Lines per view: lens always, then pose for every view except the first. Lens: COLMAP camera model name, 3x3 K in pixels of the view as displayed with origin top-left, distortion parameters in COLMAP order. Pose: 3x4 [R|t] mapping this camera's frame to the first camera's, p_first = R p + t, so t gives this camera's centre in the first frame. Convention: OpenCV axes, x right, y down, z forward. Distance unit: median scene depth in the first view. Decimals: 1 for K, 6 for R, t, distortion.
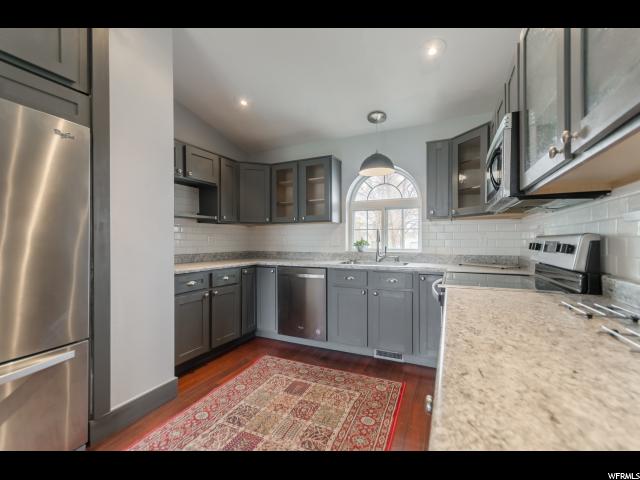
lens RADIAL K [[275.3, 0, 321.2], [0, 275.3, 240.5], [0, 0, 1]] dist [-0.003747, -0.000457]
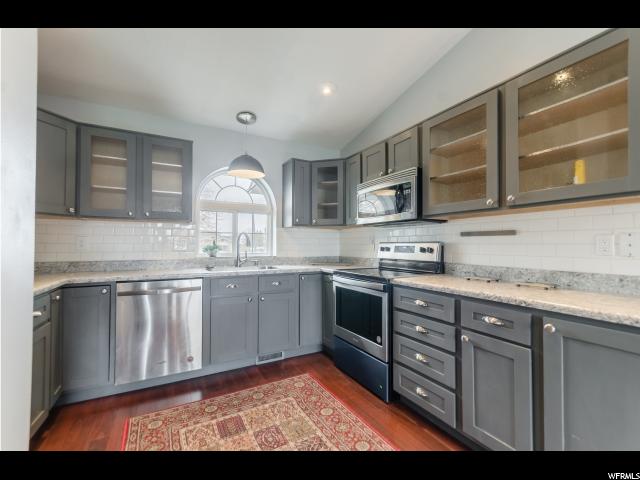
lens RADIAL K [[275.3, 0, 322.4], [0, 275.3, 241.0], [0, 0, 1]] dist [-0.003747, -0.000457]
pose [[0.592054, 0.013897, 0.805779, -0.477697], [-0.004732, 0.999894, -0.013768, -0.001011], [-0.805885, 0.004338, 0.592057, 0.244478]]
